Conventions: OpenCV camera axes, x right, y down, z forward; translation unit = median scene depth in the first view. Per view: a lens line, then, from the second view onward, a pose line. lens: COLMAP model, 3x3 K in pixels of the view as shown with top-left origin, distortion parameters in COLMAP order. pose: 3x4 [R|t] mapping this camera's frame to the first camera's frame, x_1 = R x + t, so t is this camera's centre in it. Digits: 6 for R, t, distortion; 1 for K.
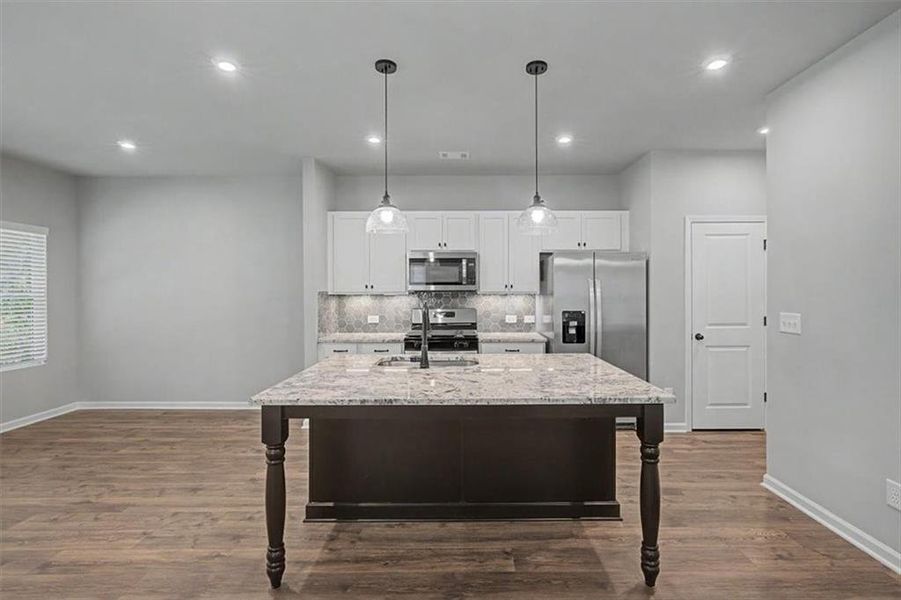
lens RADIAL K [[410.2, 0, 465.5], [0, 410.2, 298.6], [0, 0, 1]] dist [-0.016004, 0.006291]
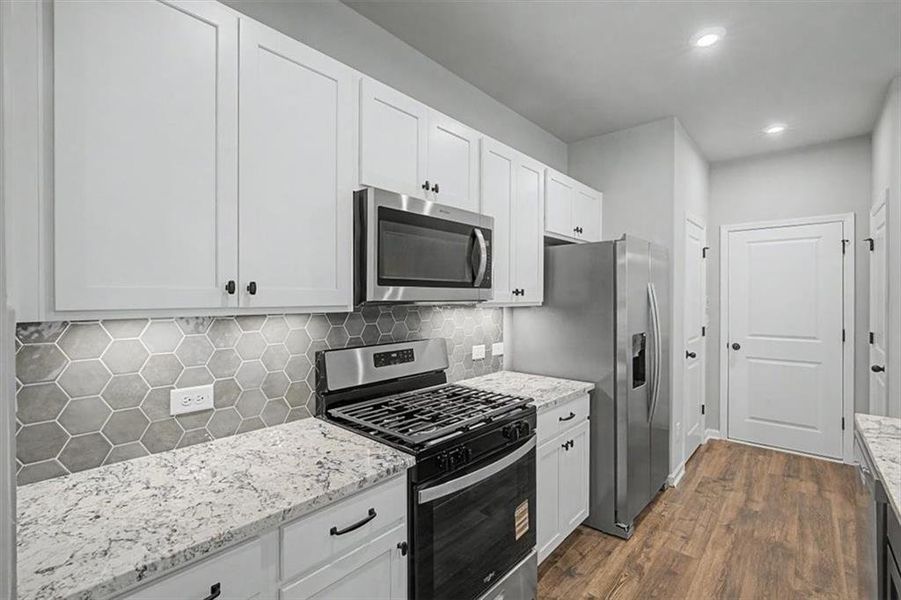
lens RADIAL K [[410.2, 0, 442.7], [0, 410.2, 298.6], [0, 0, 1]] dist [-0.016004, 0.006291]
pose [[0.664728, 0.000892, 0.747085, -0.392072], [0.010492, 0.999890, -0.010529, -0.019101], [-0.747012, 0.014837, 0.664645, 0.815073]]
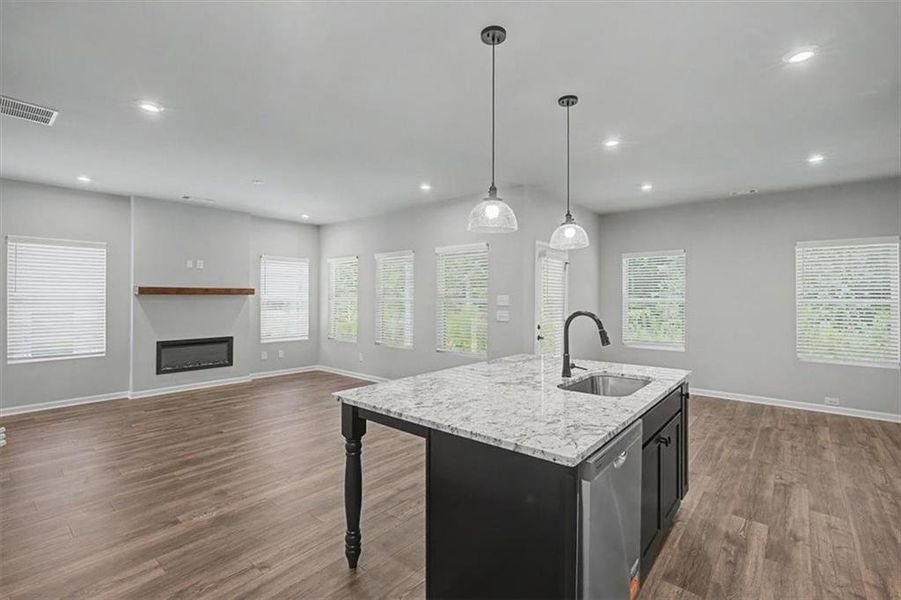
lens RADIAL K [[410.2, 0, 452.7], [0, 410.2, 293.1], [0, 0, 1]] dist [-0.016004, 0.006291]
pose [[-0.651417, -0.002999, -0.758714, 0.531374], [-0.013070, 0.999888, 0.007270, -0.024369], [0.758607, 0.014652, -0.651384, 0.909103]]
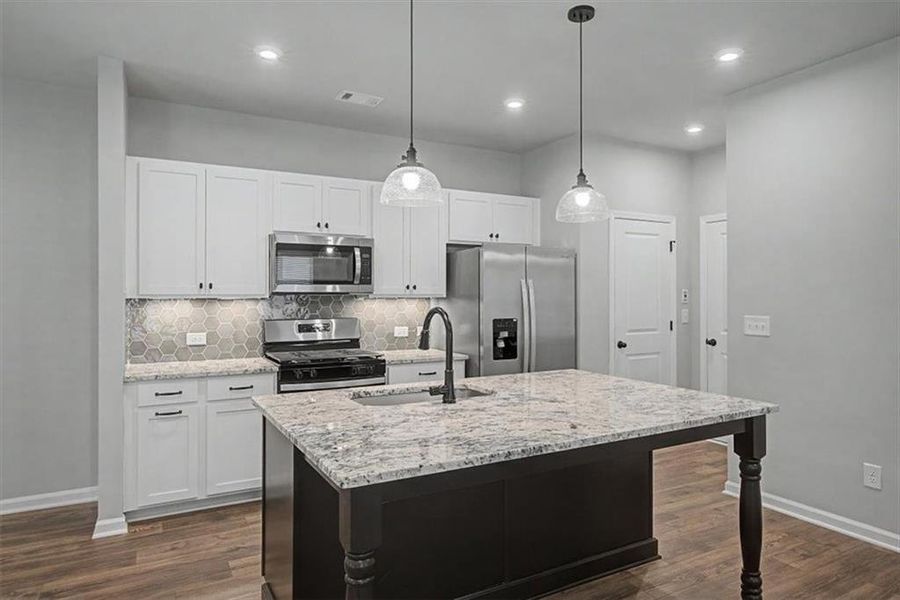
lens RADIAL K [[551.6, 0, 444.8], [0, 551.6, 298.0], [0, 0, 1]] dist [-0.010742, 0.006329]
pose [[0.880360, -0.000563, 0.474306, -0.349460], [0.006251, 0.999926, -0.010414, 0.000545], [-0.474265, 0.012133, 0.880299, 0.110882]]
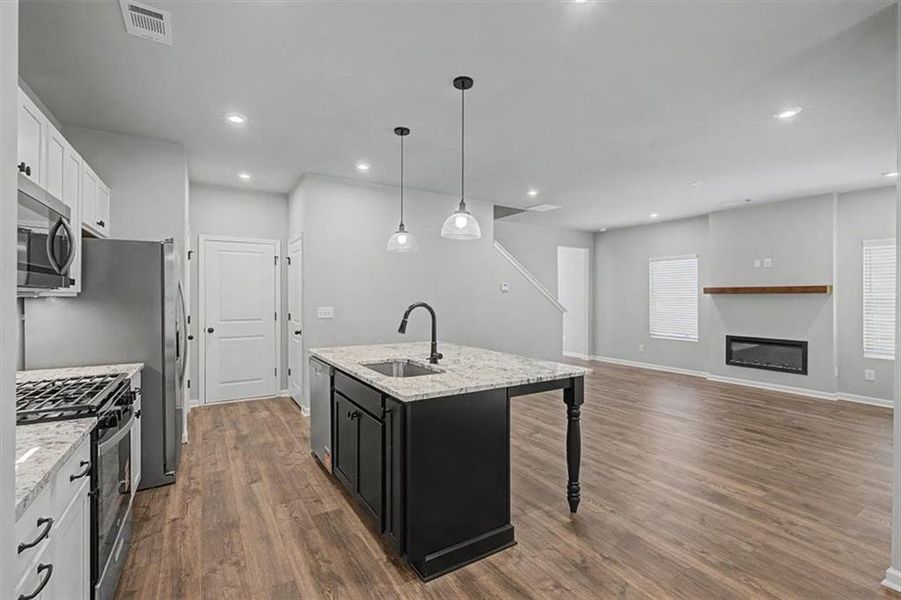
lens RADIAL K [[410.2, 0, 453.0], [0, 410.2, 299.0], [0, 0, 1]] dist [-0.016004, 0.006291]
pose [[-0.524846, -0.001840, 0.851195, -0.667514], [0.013842, 0.999847, 0.010696, -0.007455], [-0.851085, 0.017396, -0.524740, 0.965296]]
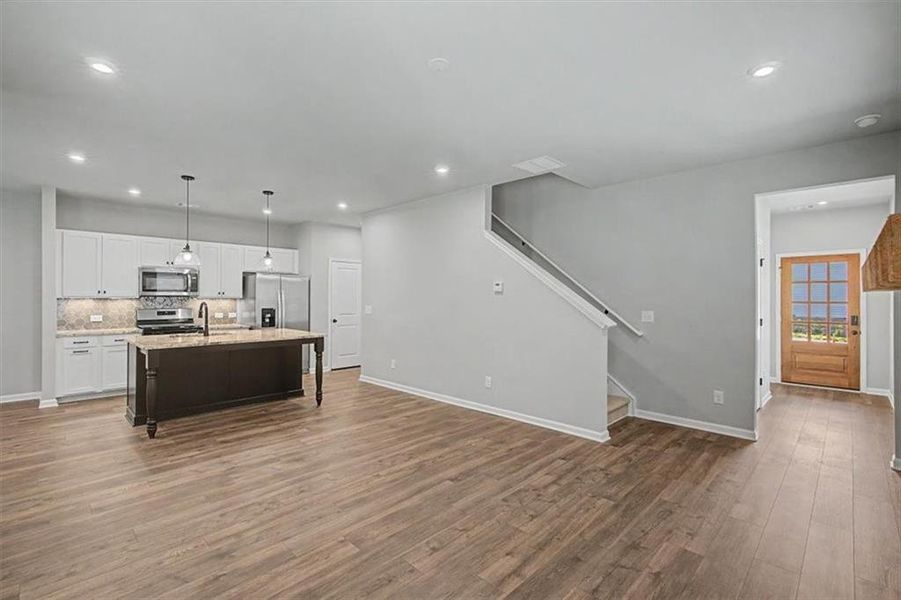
lens RADIAL K [[410.2, 0, 448.5], [0, 410.2, 298.9], [0, 0, 1]] dist [-0.016004, 0.006291]
pose [[0.707054, 0.001766, 0.707157, -0.412141], [0.006287, 0.999942, -0.008783, 0.011359], [-0.707132, 0.010657, 0.707002, -0.736330]]
